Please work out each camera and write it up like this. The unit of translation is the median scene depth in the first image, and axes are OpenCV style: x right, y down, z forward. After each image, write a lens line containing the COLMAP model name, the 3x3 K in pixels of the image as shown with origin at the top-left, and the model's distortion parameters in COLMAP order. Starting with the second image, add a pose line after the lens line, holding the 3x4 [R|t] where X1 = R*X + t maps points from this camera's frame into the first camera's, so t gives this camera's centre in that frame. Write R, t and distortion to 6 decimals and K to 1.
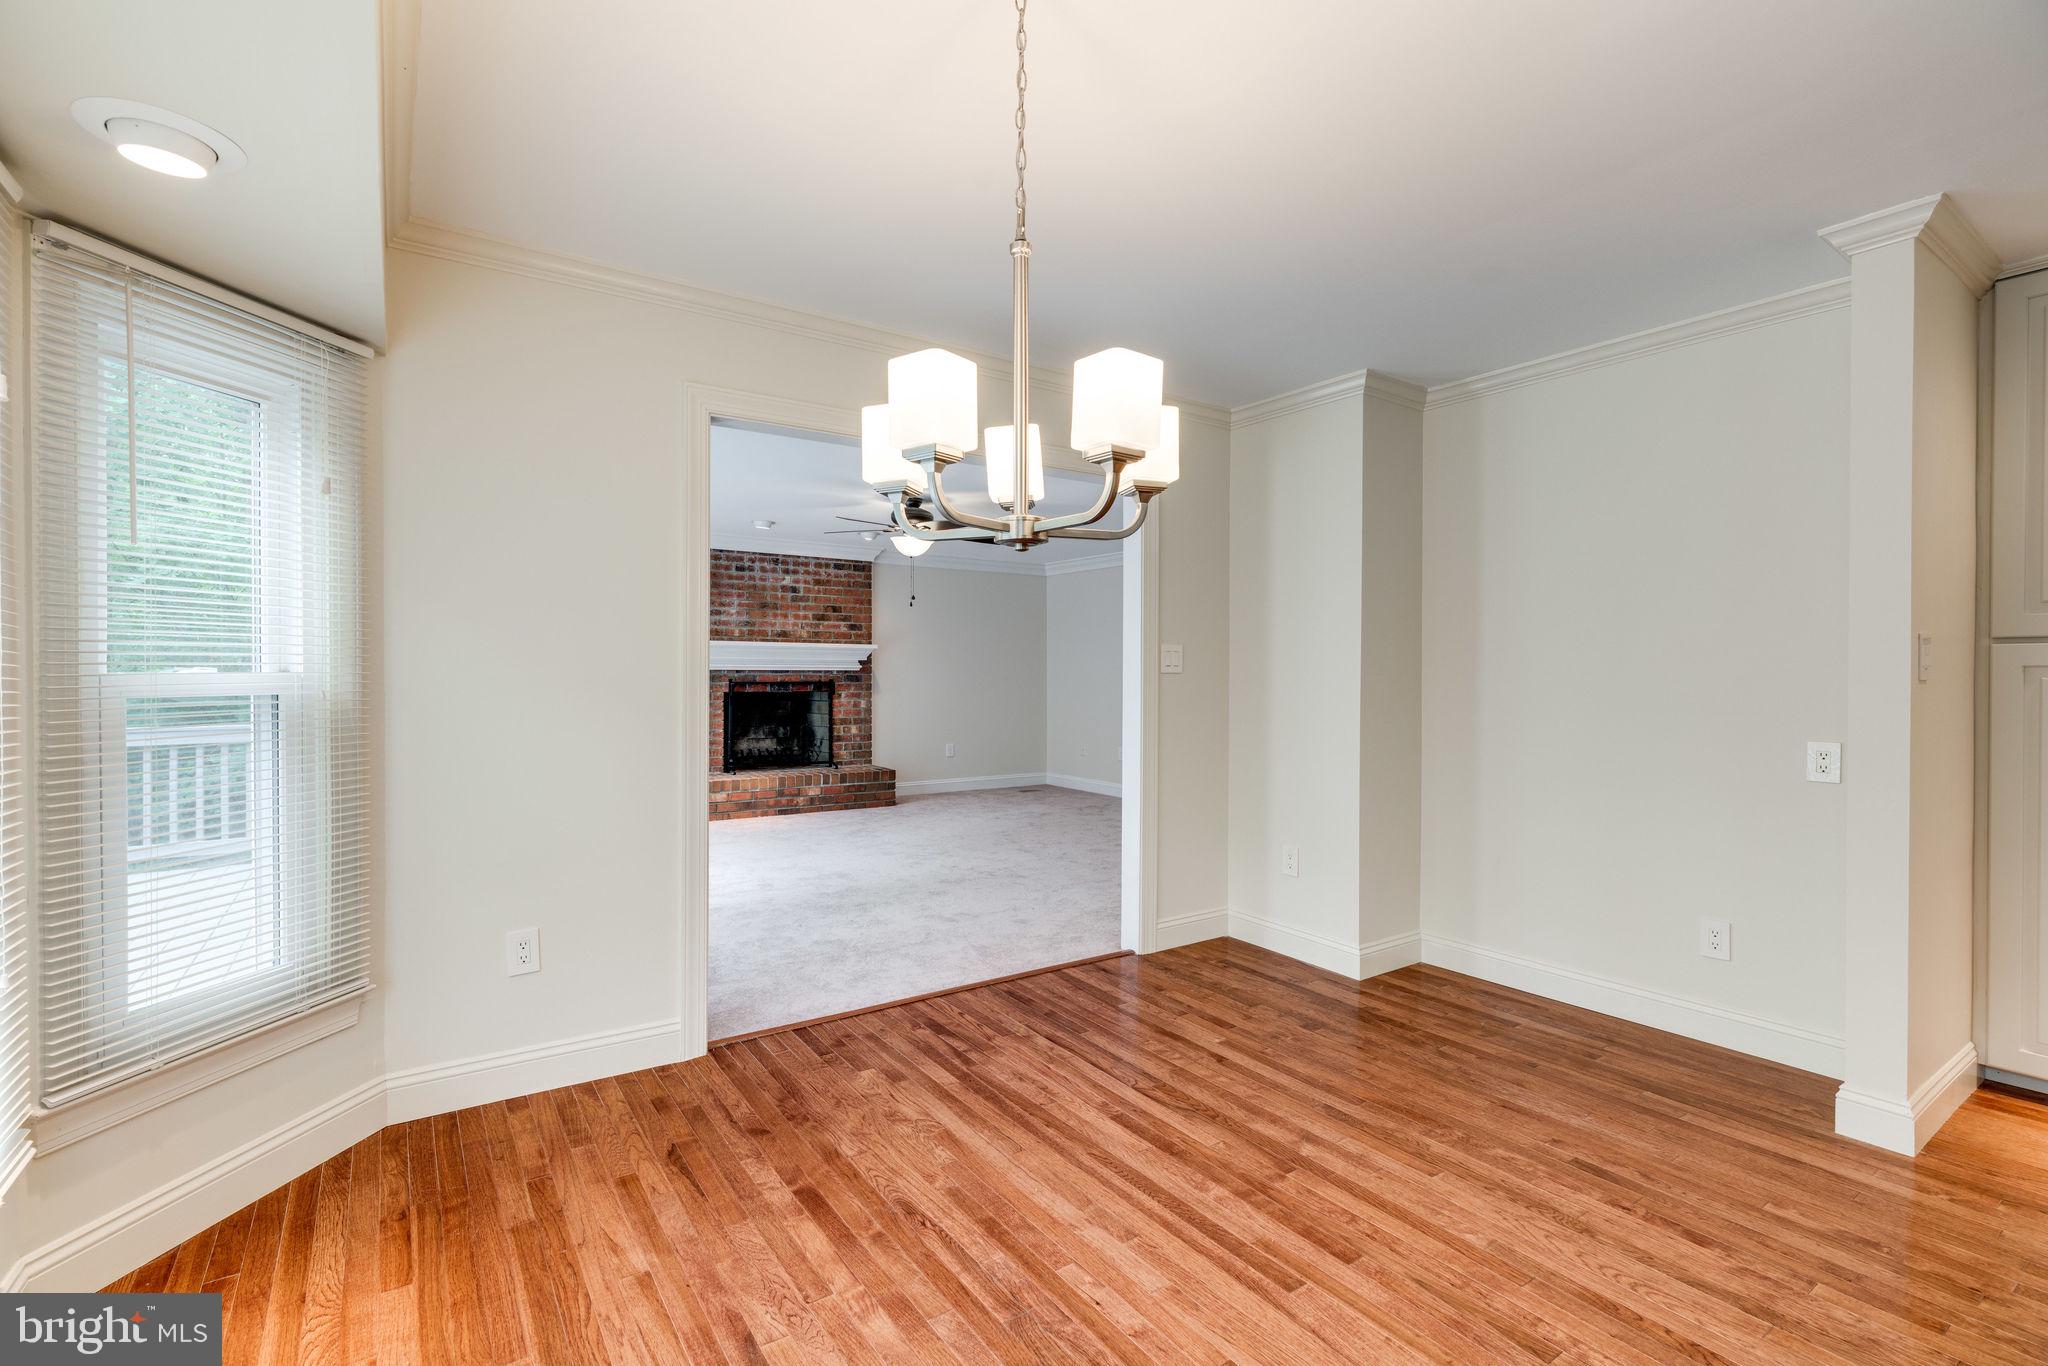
lens RADIAL K [[988.4, 0, 1026.8], [0, 988.4, 681.1], [0, 0, 1]] dist [0.003310, 0.000259]
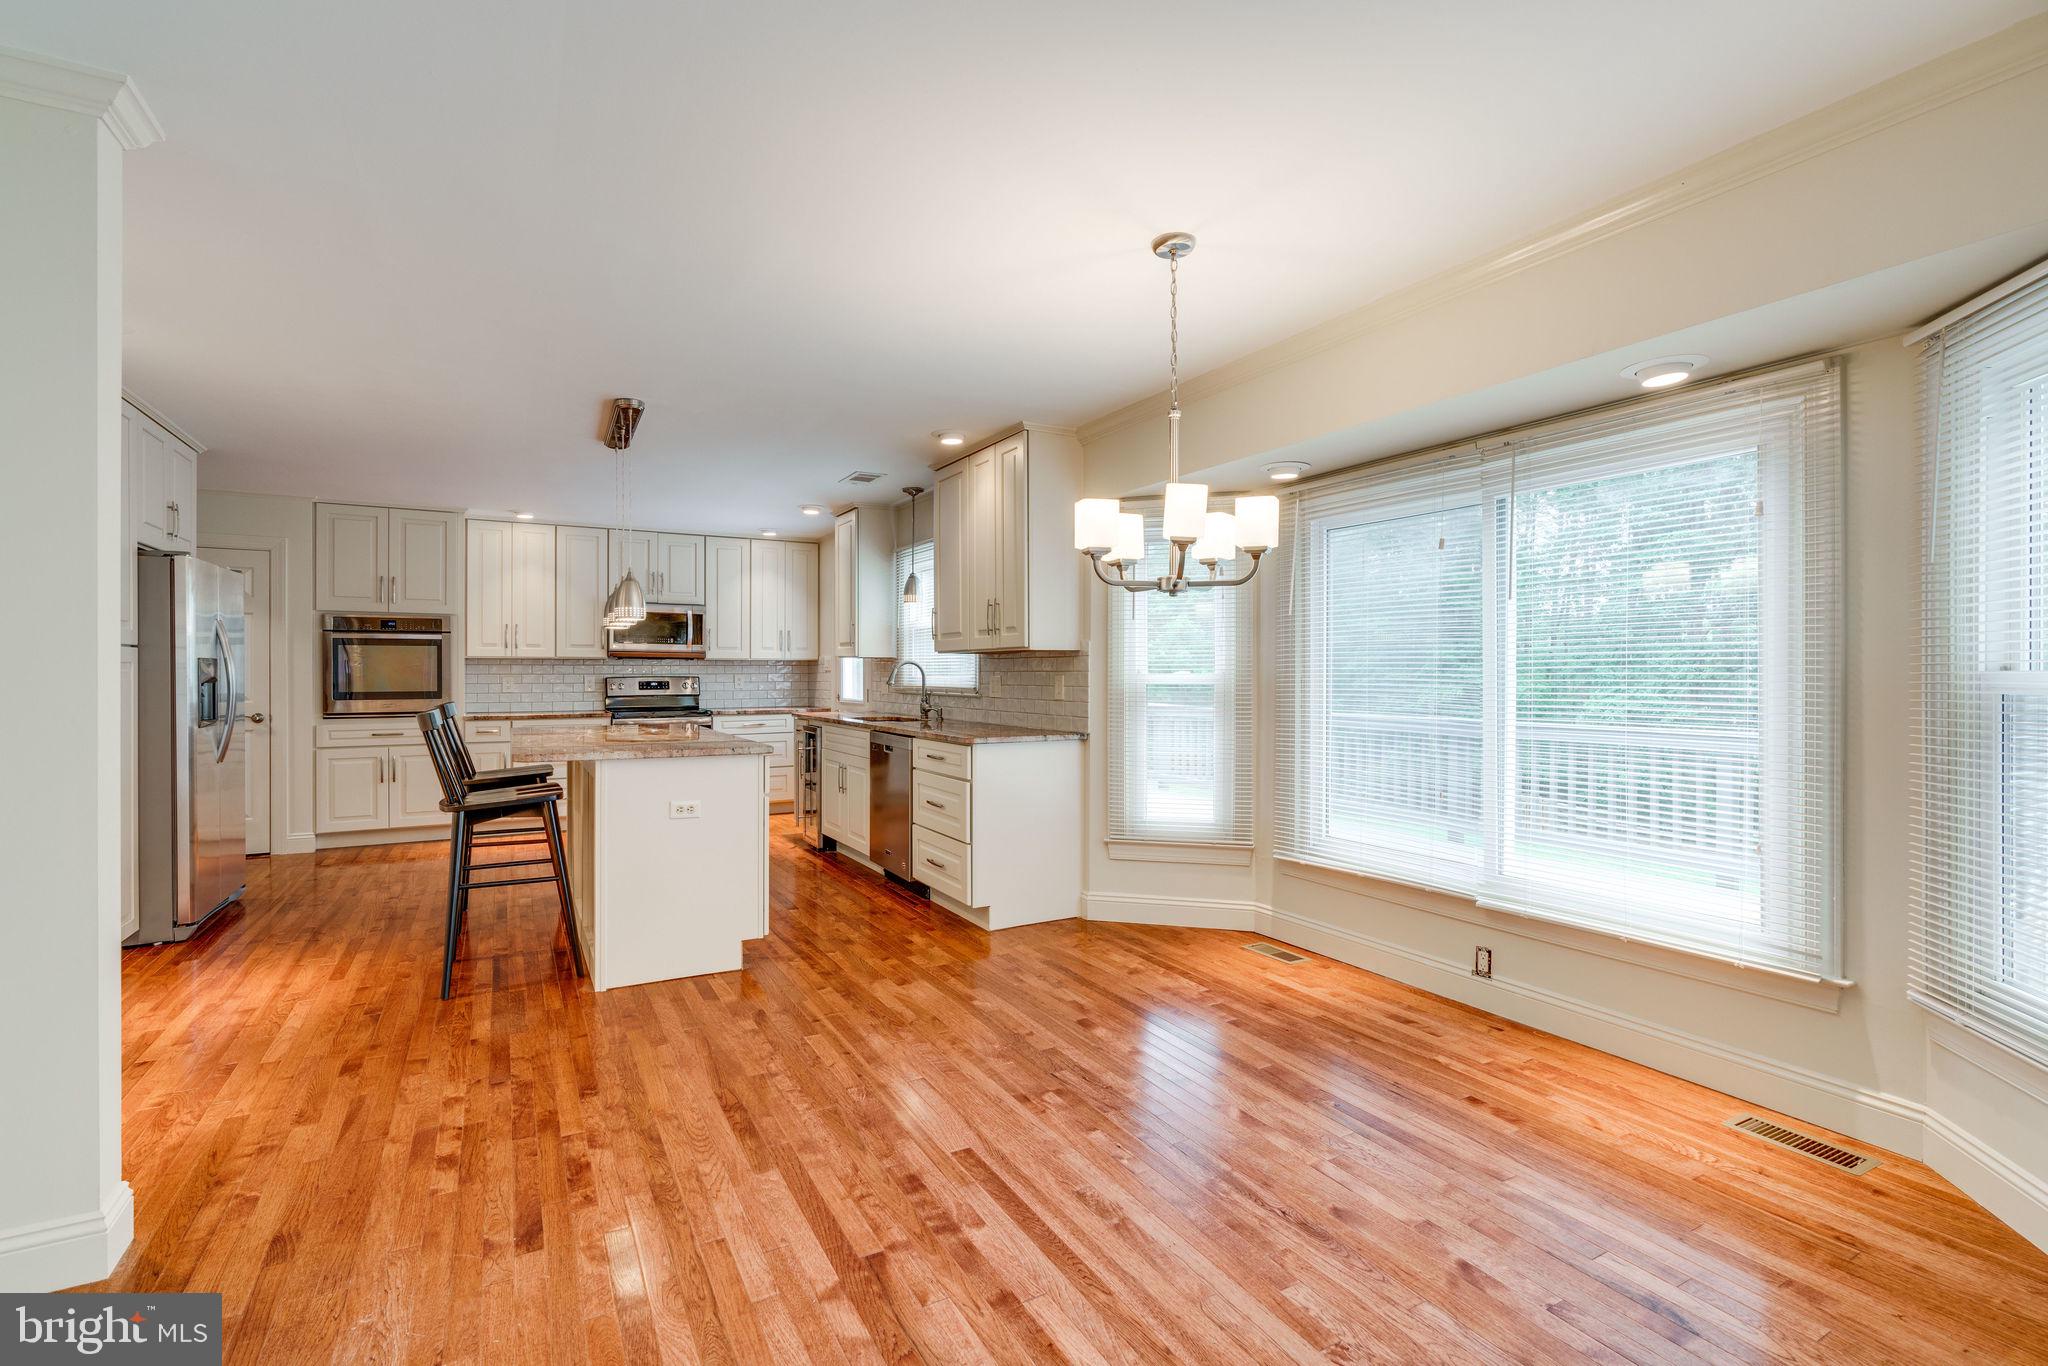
lens RADIAL K [[988.4, 0, 1023.7], [0, 988.4, 679.3], [0, 0, 1]] dist [0.003310, 0.000259]
pose [[-0.996112, -0.003098, 0.088042, 0.070631], [-0.002358, 0.999961, 0.008513, -0.004613], [-0.088065, 0.008272, -0.996080, 1.951311]]
